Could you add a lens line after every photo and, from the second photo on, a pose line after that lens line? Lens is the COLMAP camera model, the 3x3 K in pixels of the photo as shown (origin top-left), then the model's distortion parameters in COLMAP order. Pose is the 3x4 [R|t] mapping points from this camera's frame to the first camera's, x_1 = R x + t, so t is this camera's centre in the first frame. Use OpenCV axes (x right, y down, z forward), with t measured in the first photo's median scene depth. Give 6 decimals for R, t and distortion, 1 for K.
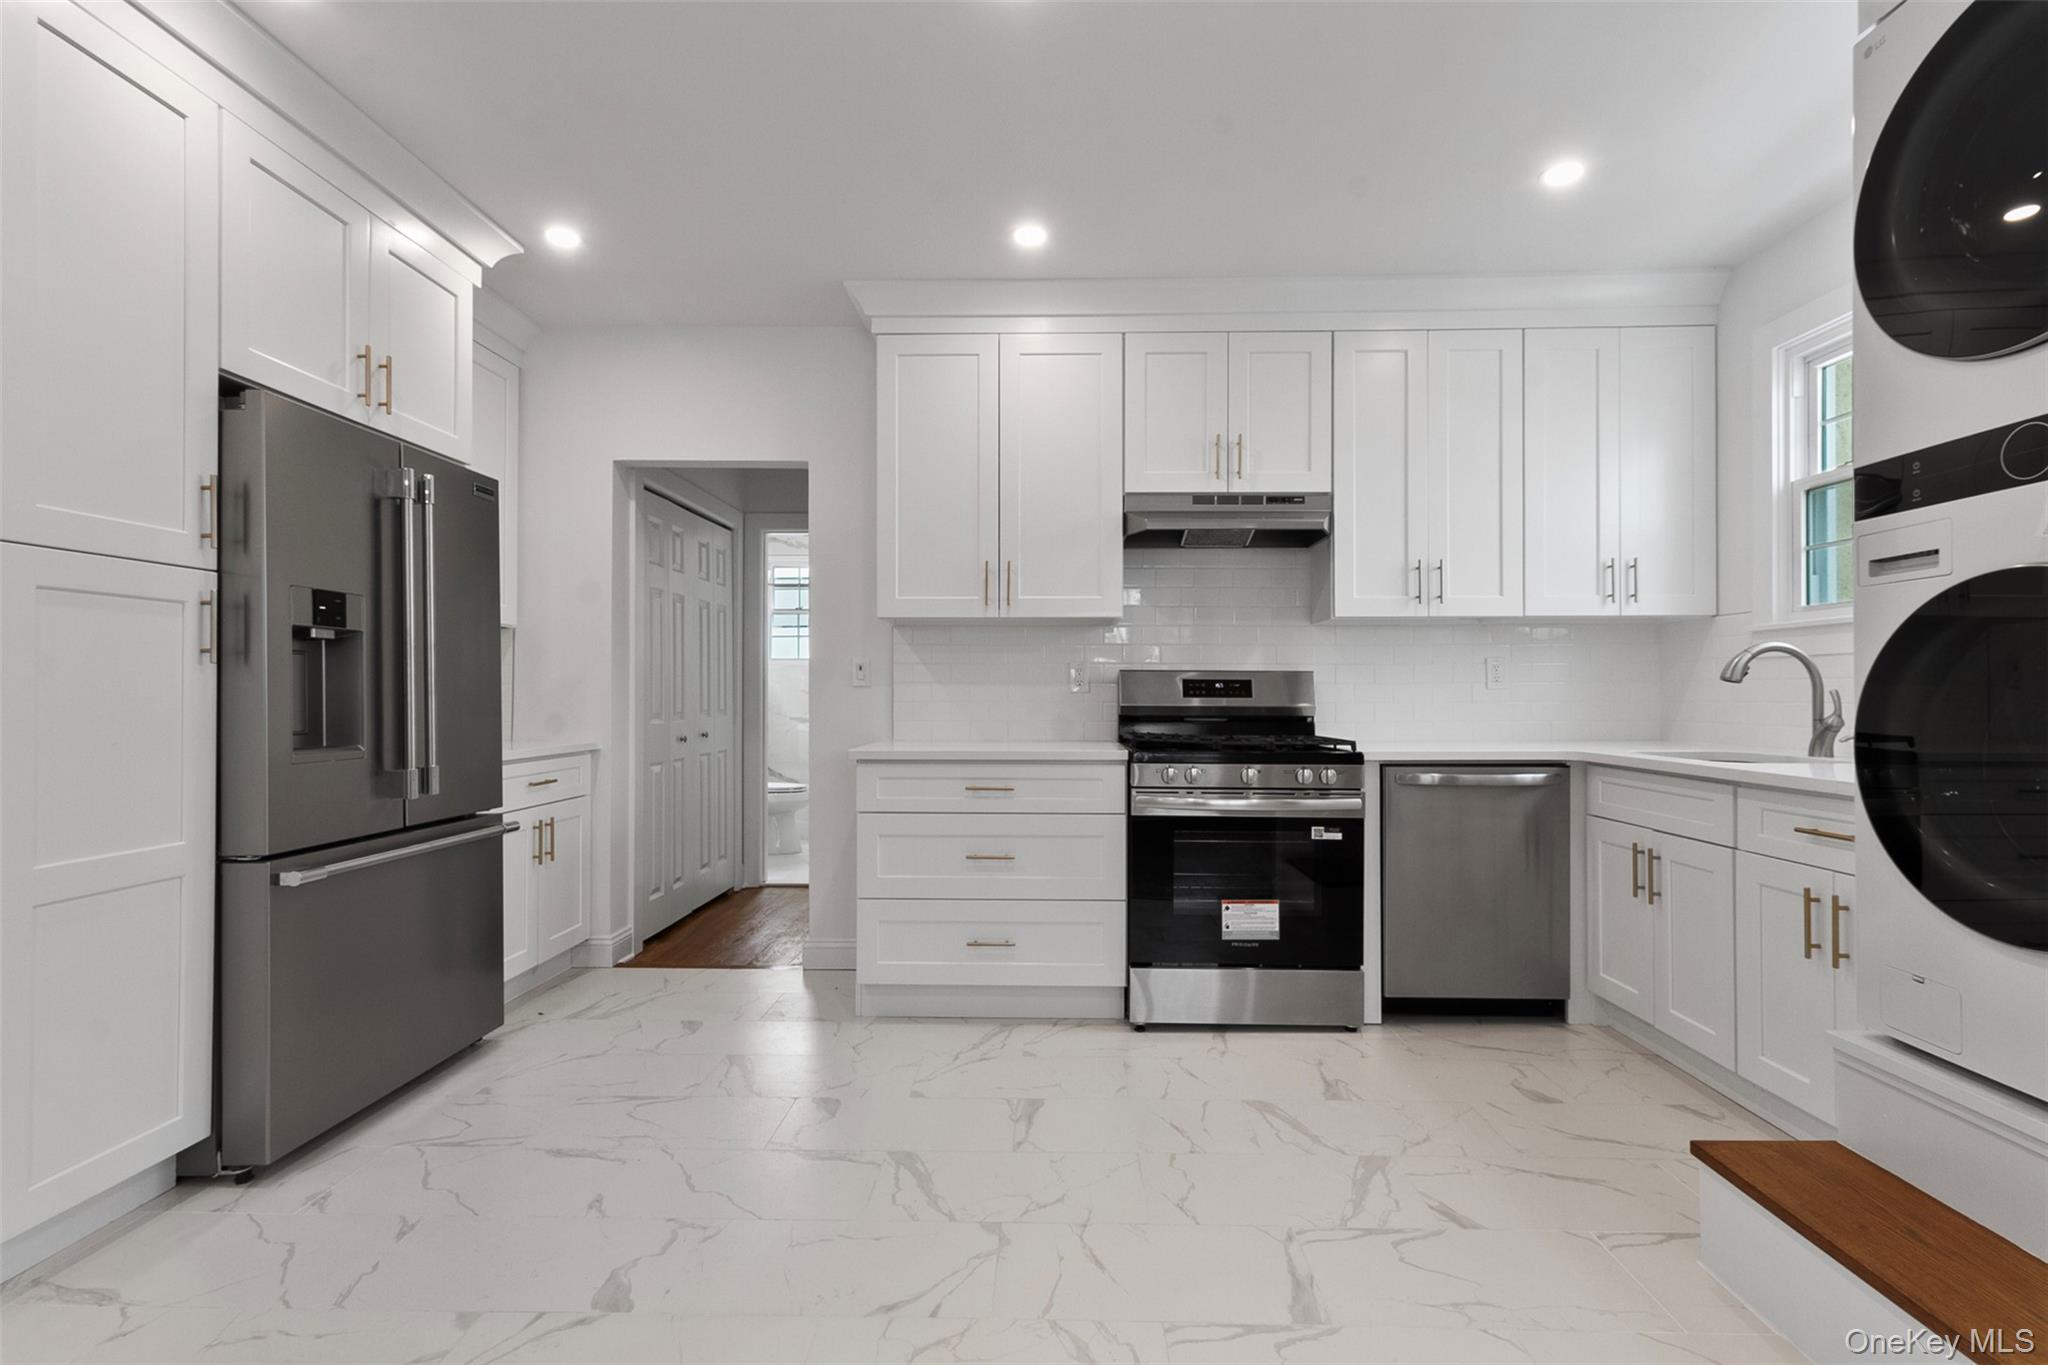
lens RADIAL K [[951.2, 0, 1031.3], [0, 951.2, 684.8], [0, 0, 1]] dist [0.007523, 0.000242]
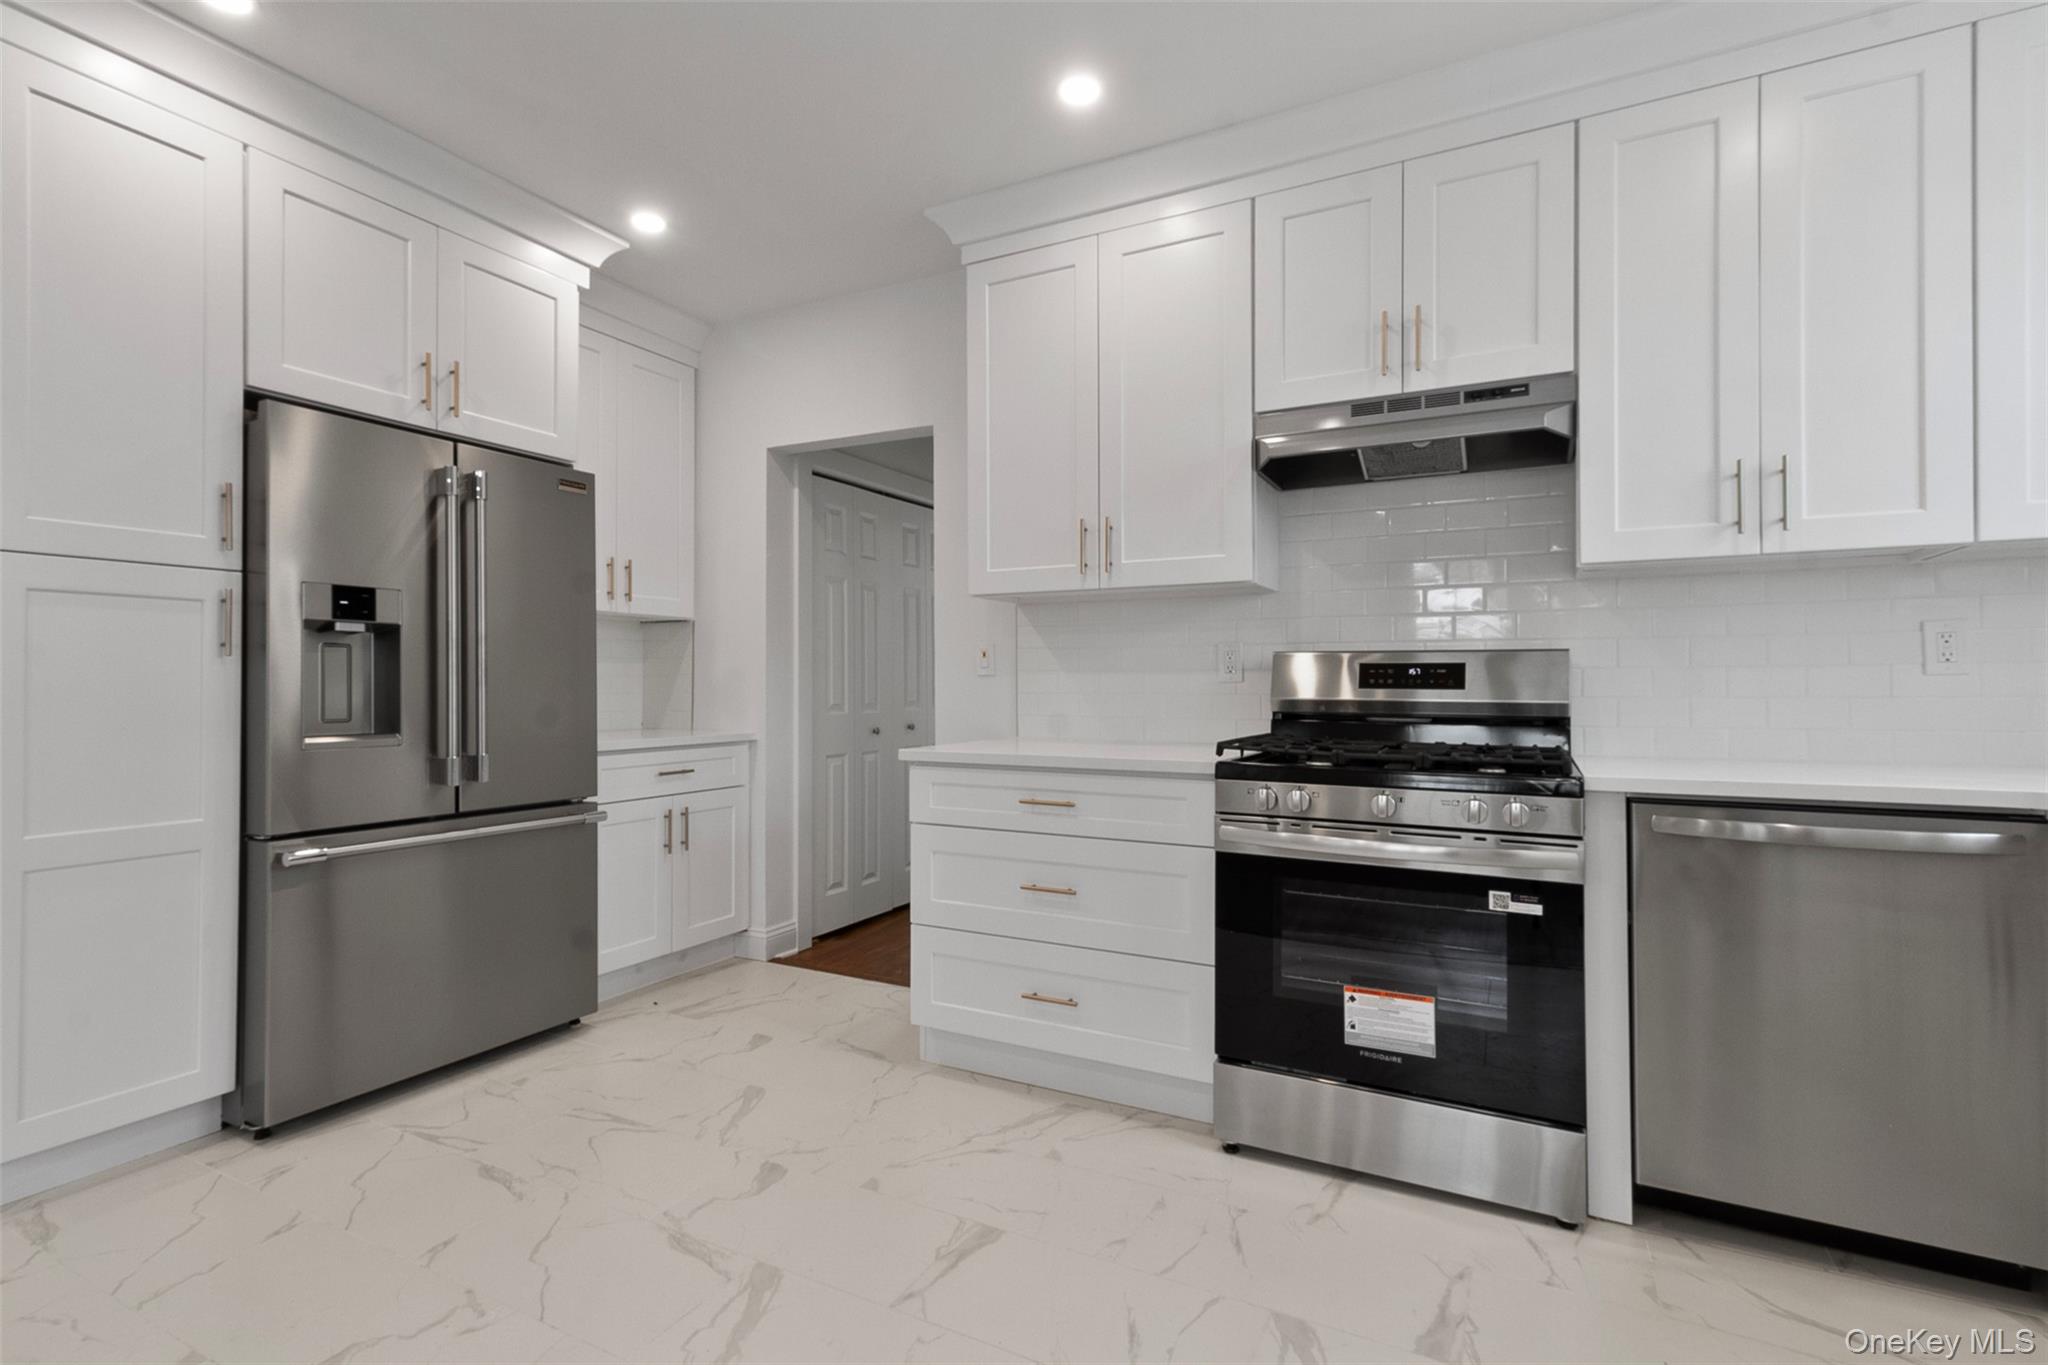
lens RADIAL K [[951.2, 0, 1023.7], [0, 951.2, 676.0], [0, 0, 1]] dist [0.007523, 0.000242]
pose [[0.898315, -0.004796, -0.439325, 0.291873], [0.004722, 0.999988, -0.001262, 0.003925], [0.439326, -0.000941, 0.898327, 0.283685]]
